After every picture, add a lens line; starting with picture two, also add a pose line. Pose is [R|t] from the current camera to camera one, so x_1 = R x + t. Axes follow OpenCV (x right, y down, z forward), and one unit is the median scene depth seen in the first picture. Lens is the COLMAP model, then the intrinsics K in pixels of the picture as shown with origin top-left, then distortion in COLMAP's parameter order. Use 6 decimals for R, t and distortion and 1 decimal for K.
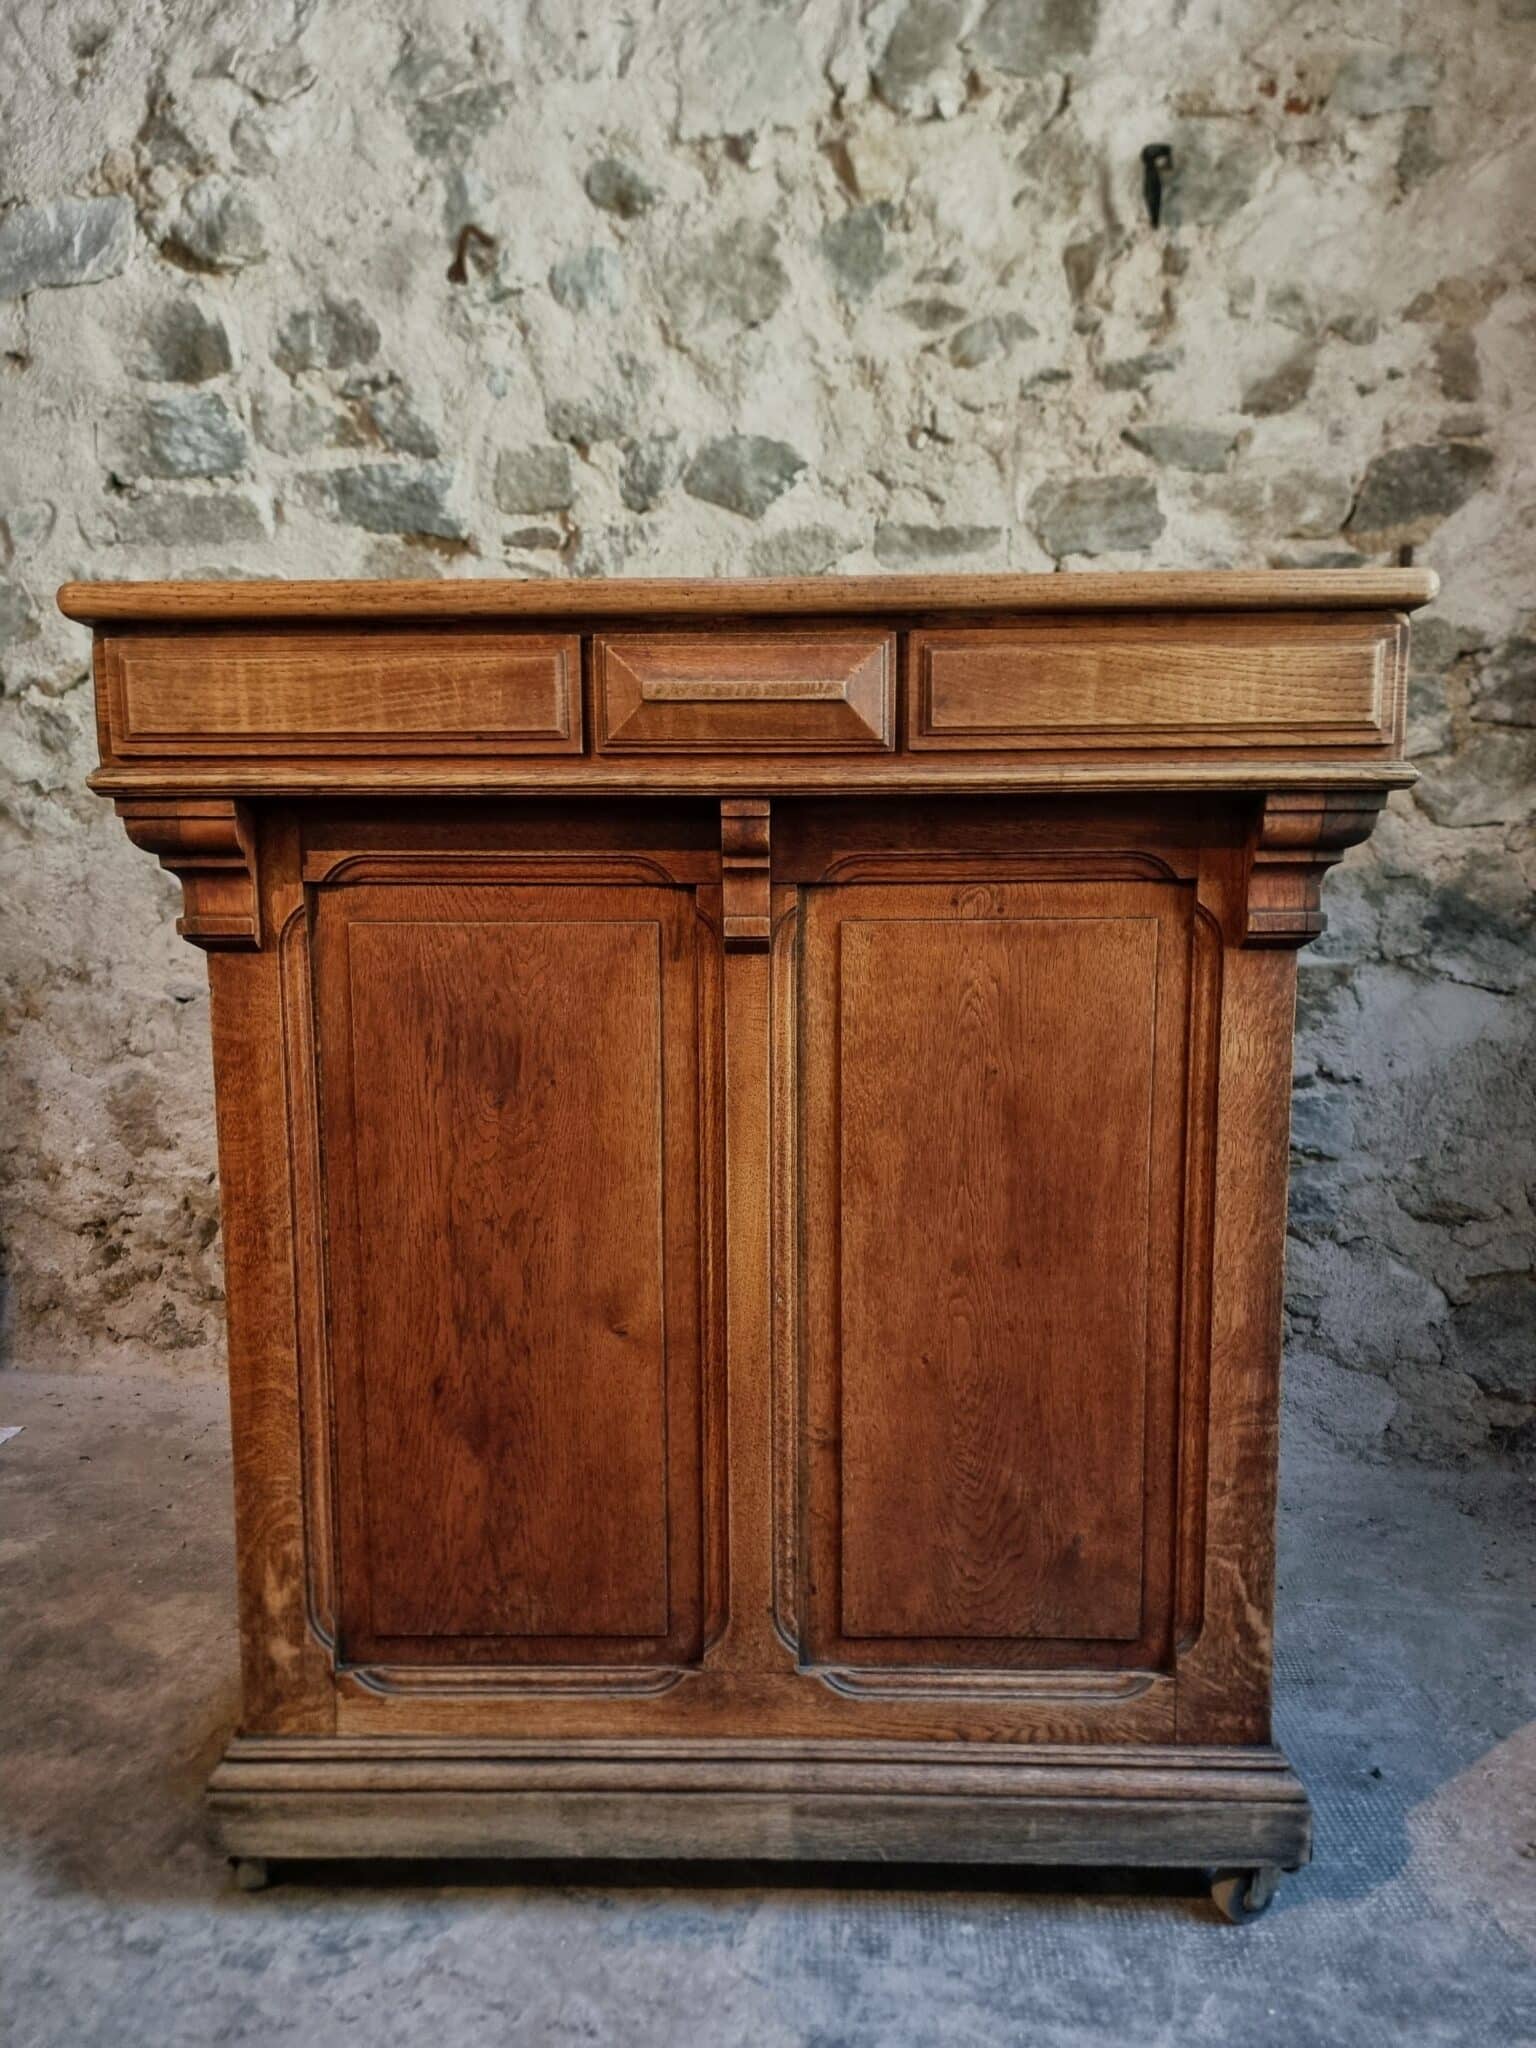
lens RADIAL K [[1441.6, 0, 759.3], [0, 1441.6, 1043.6], [0, 0, 1]] dist [0.045505, -0.039160]
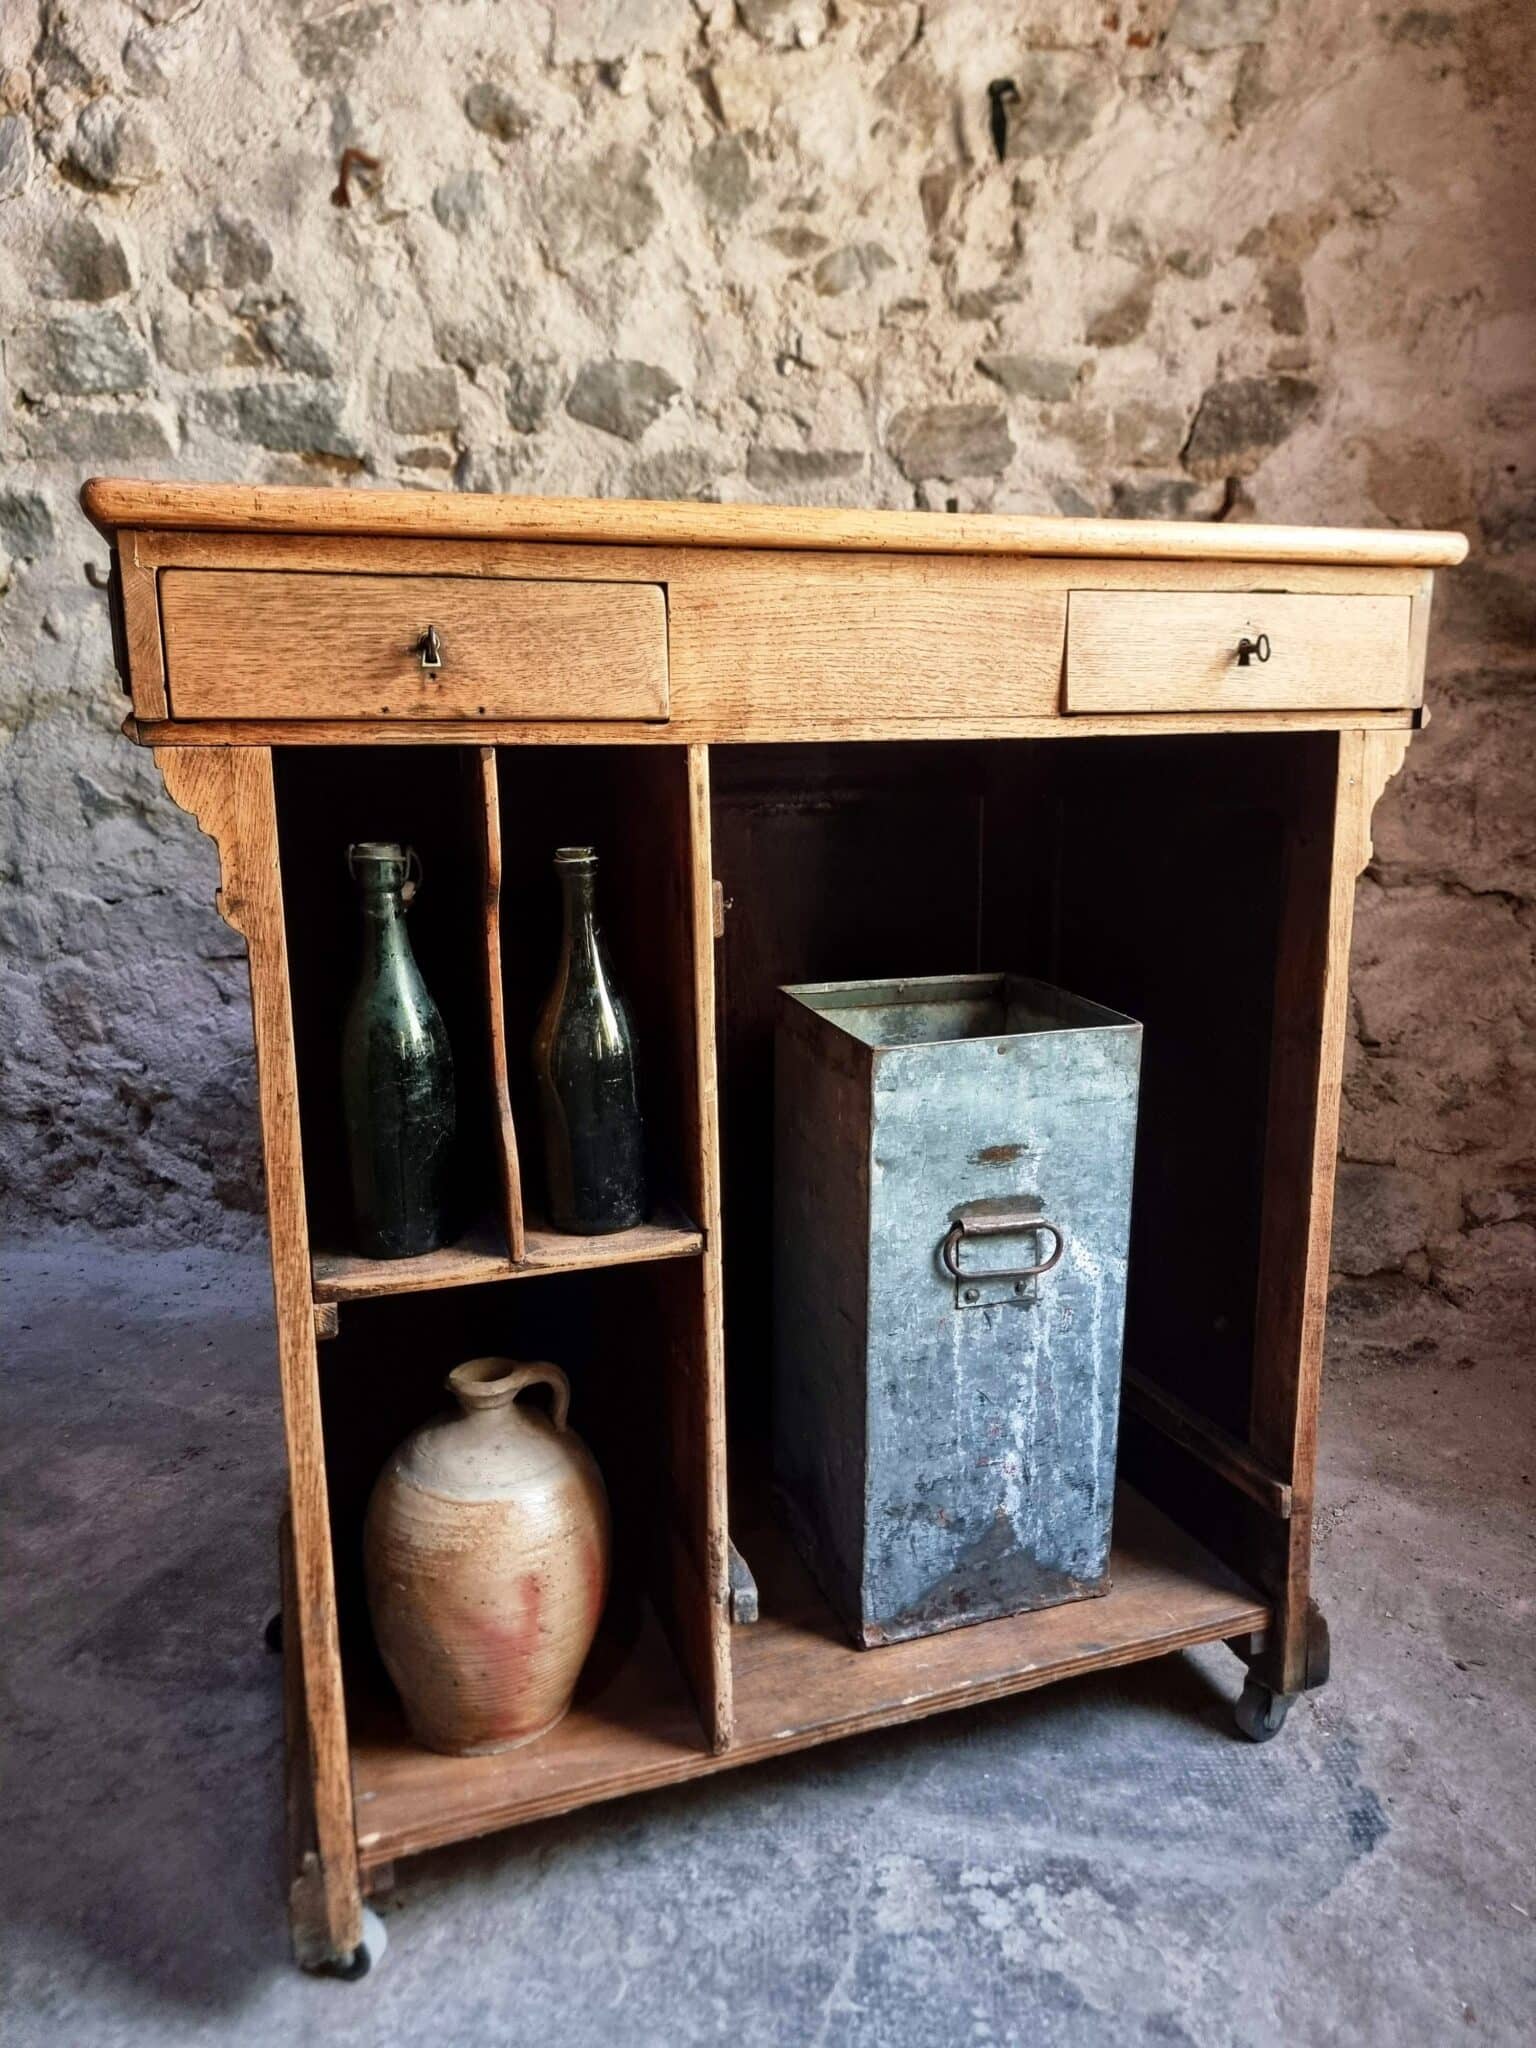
lens RADIAL K [[1444.2, 0, 772.4], [0, 1444.2, 1025.7], [0, 0, 1]] dist [0.051257, -0.050335]
pose [[0.999986, -0.002260, 0.004703, 0.095924], [0.001923, 0.997525, 0.070291, -0.016898], [-0.004850, -0.070281, 0.997515, -0.078826]]
